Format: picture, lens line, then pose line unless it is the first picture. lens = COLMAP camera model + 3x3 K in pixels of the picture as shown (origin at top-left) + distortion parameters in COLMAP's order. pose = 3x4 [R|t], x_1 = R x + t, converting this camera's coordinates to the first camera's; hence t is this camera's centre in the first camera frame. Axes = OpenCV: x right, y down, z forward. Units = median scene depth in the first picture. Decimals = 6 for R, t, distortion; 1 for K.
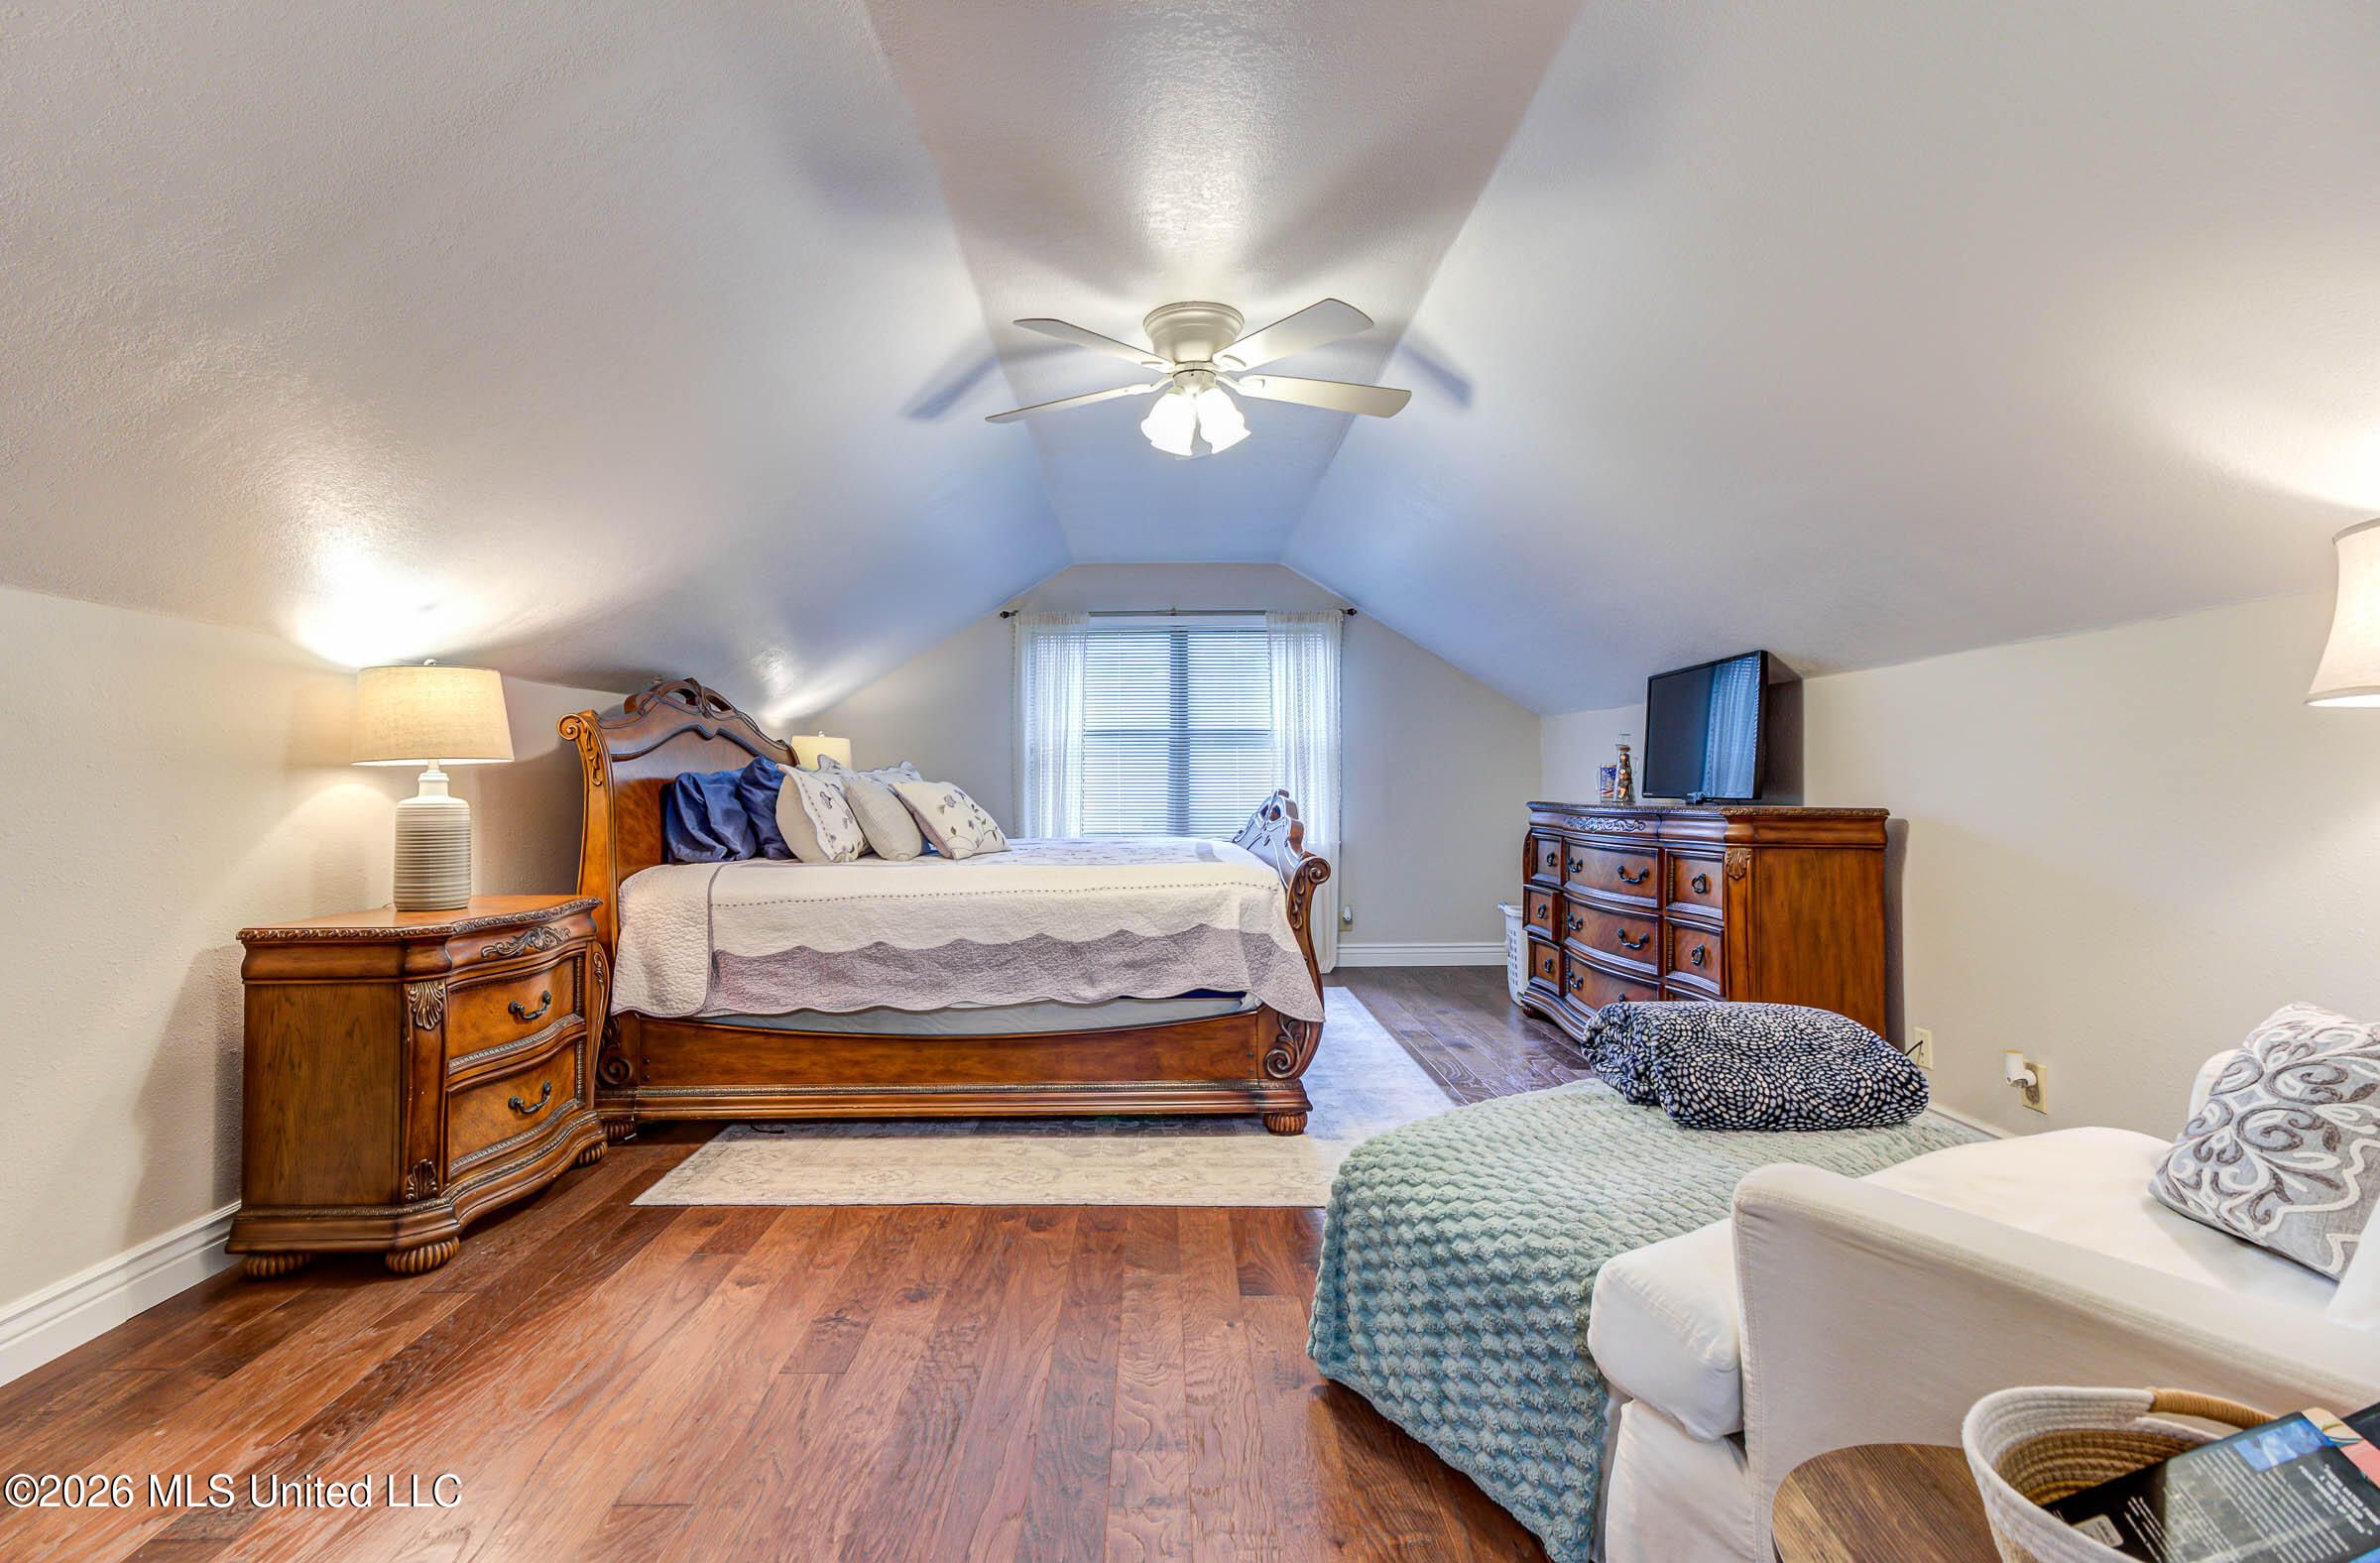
lens RADIAL K [[1082.2, 0, 1150.2], [0, 1082.2, 788.4], [0, 0, 1]] dist [0.008745, -0.001218]
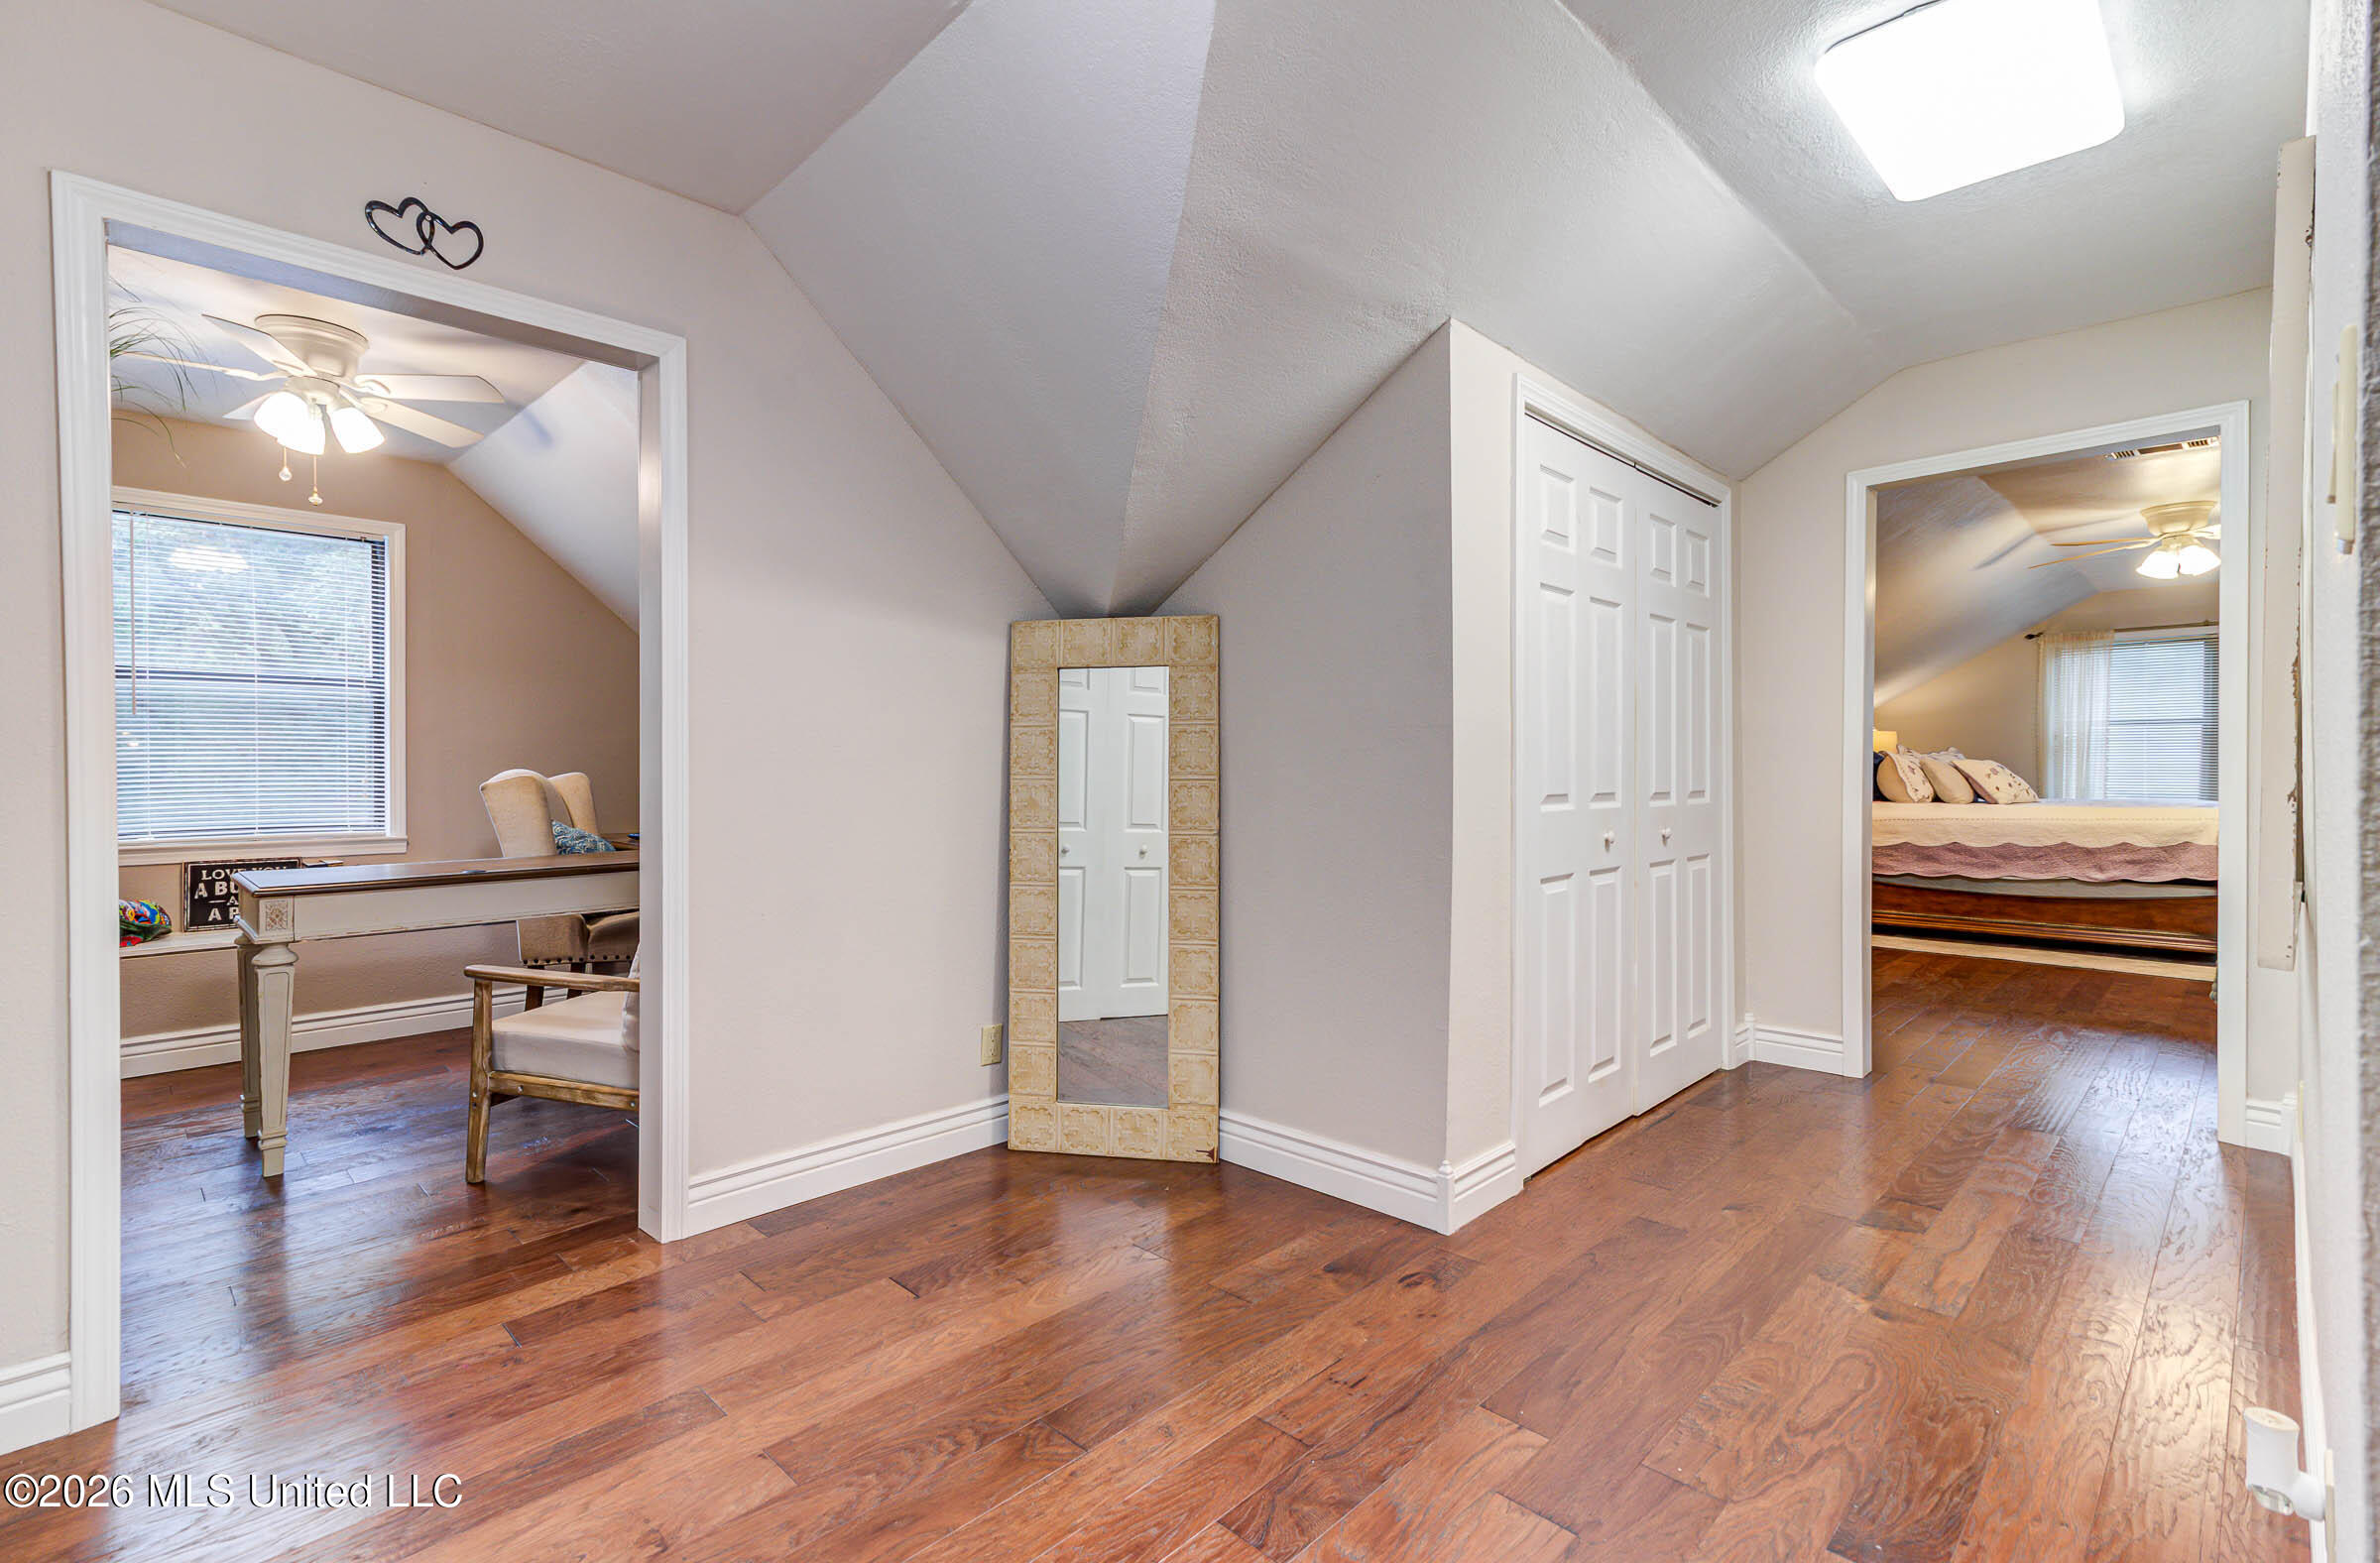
lens RADIAL K [[1082.2, 0, 1144.6], [0, 1082.2, 772.6], [0, 0, 1]] dist [0.008745, -0.001218]
pose [[0.696238, 0.005839, -0.717787, 0.137168], [-0.001438, 0.999976, 0.006739, 0.005604], [0.717809, -0.003660, 0.696230, -1.405695]]
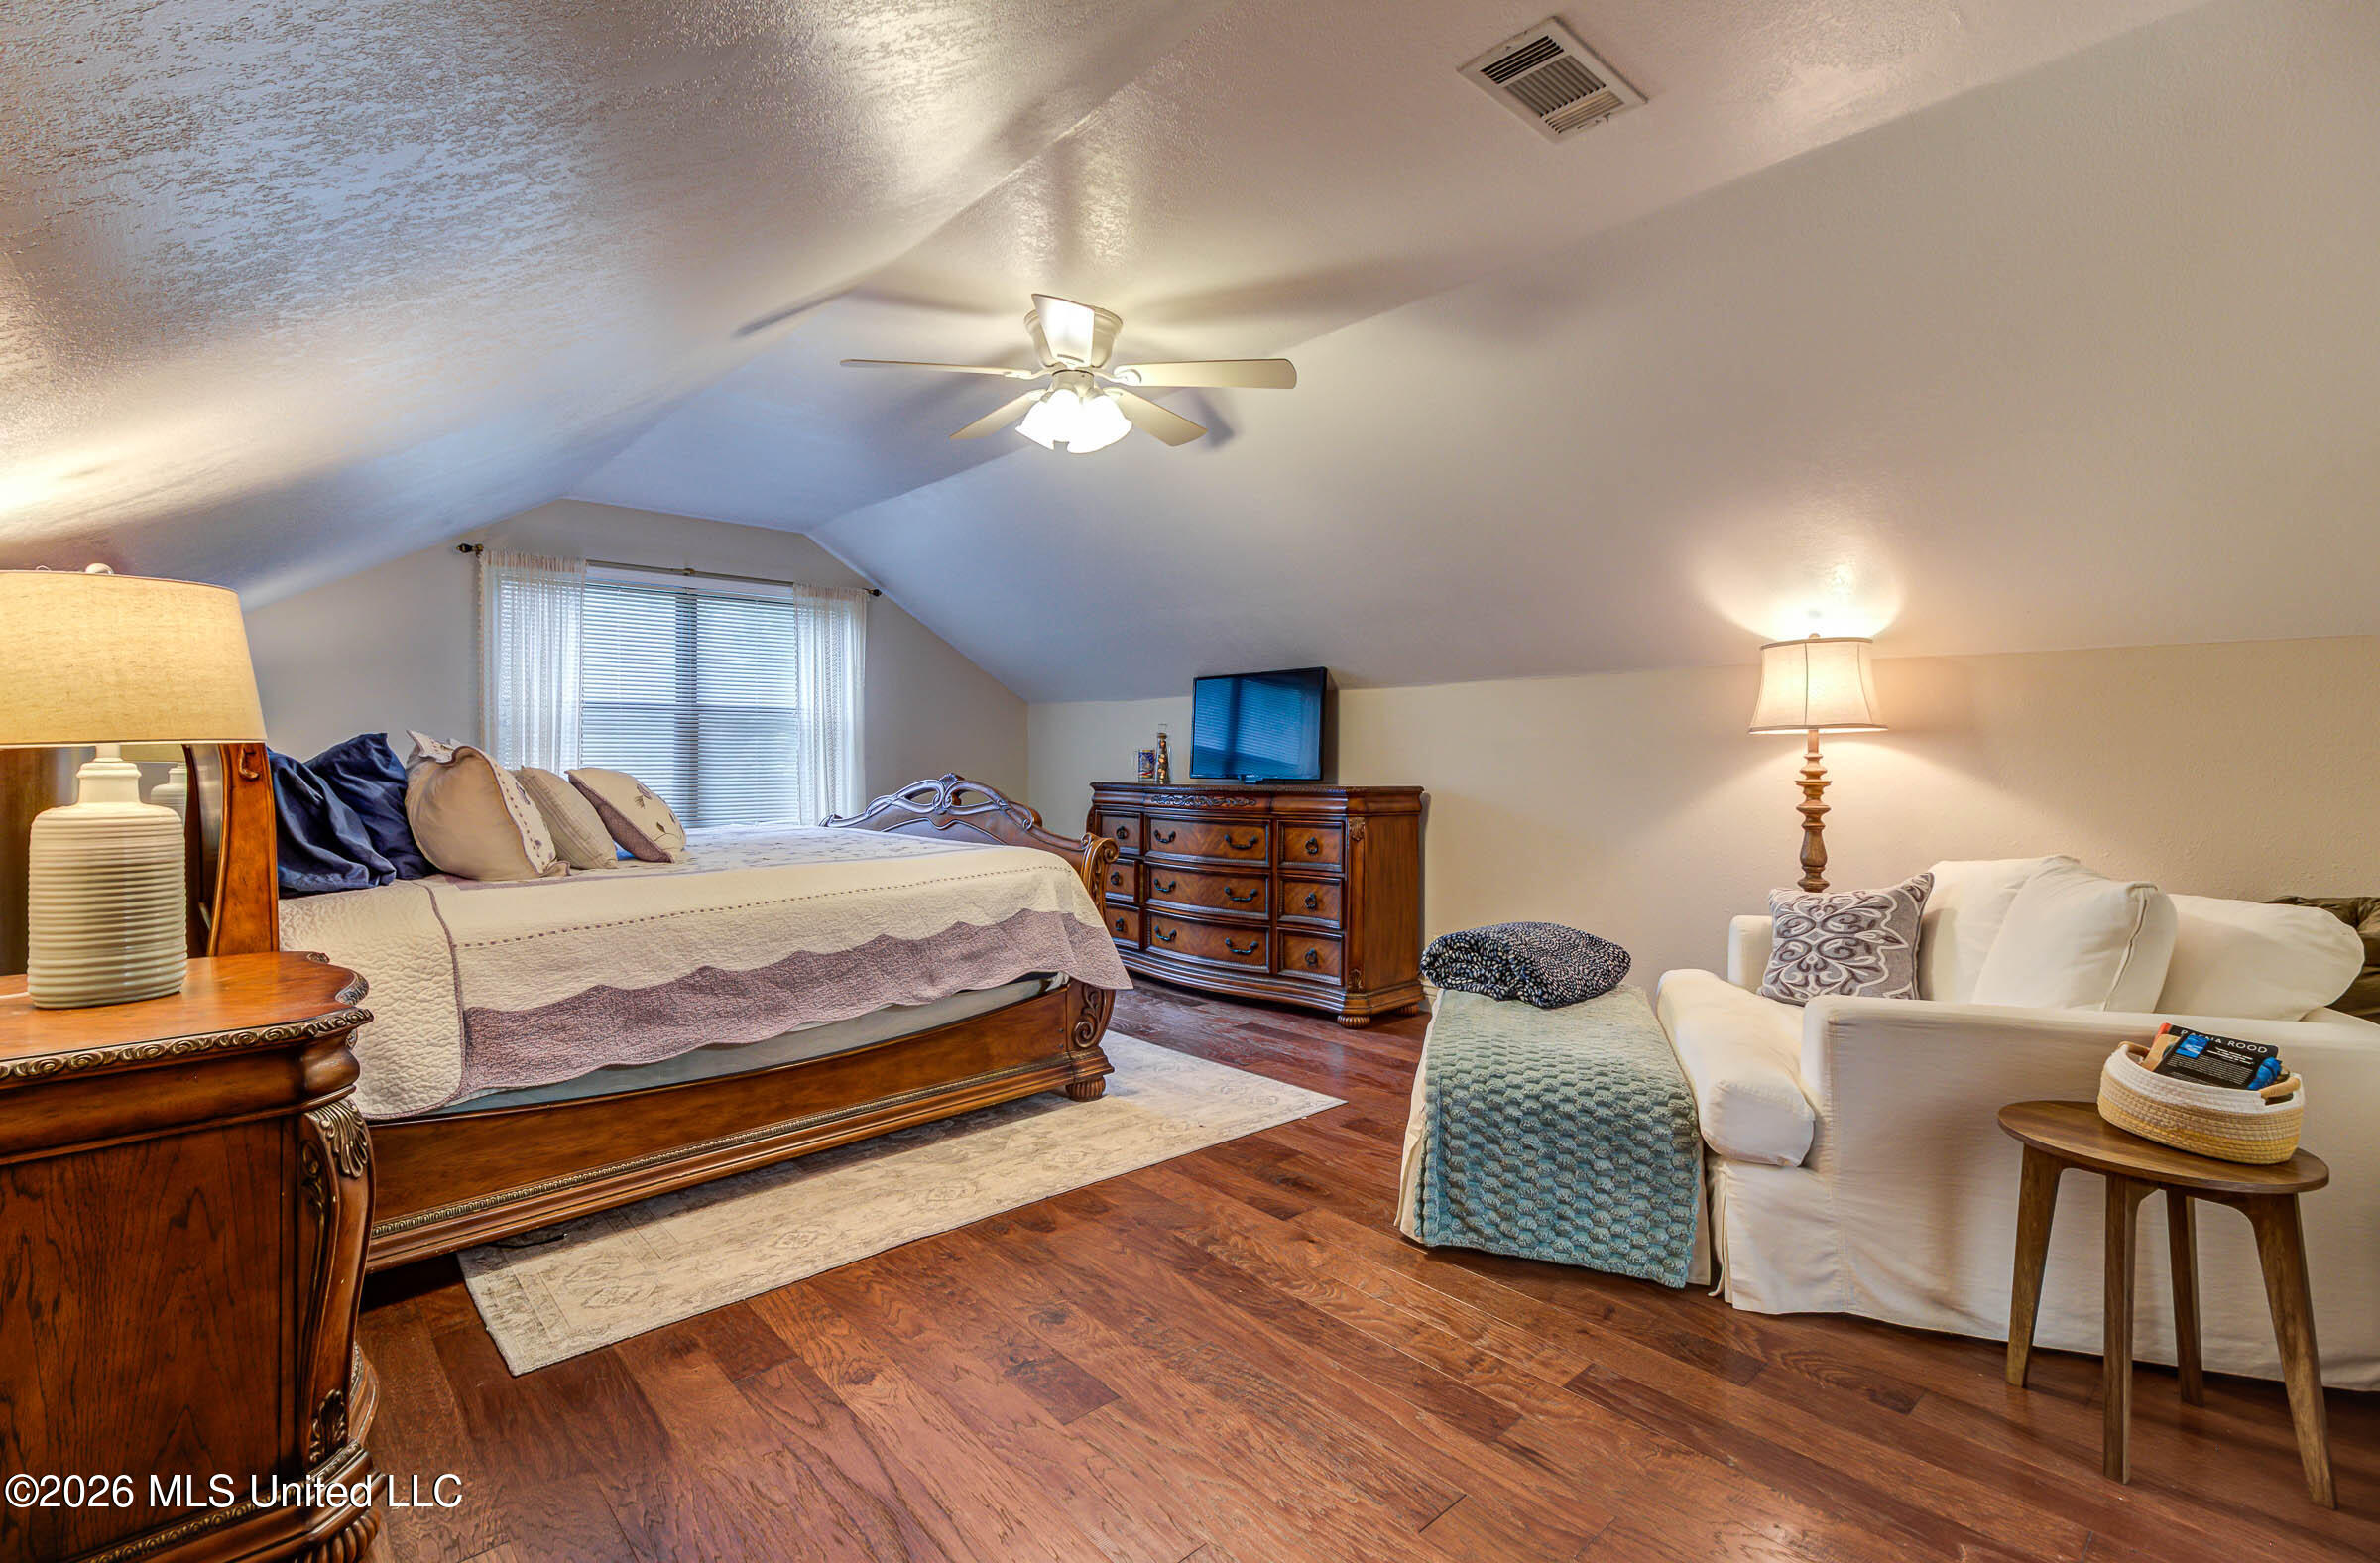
lens RADIAL K [[1082.2, 0, 1147.5], [0, 1082.2, 762.8], [0, 0, 1]] dist [0.008745, -0.001218]
pose [[0.740531, 0.000113, 0.672022, -0.551179], [0.000225, 1.000000, -0.000416, -0.011876], [-0.672022, 0.000460, 0.740531, 0.169738]]
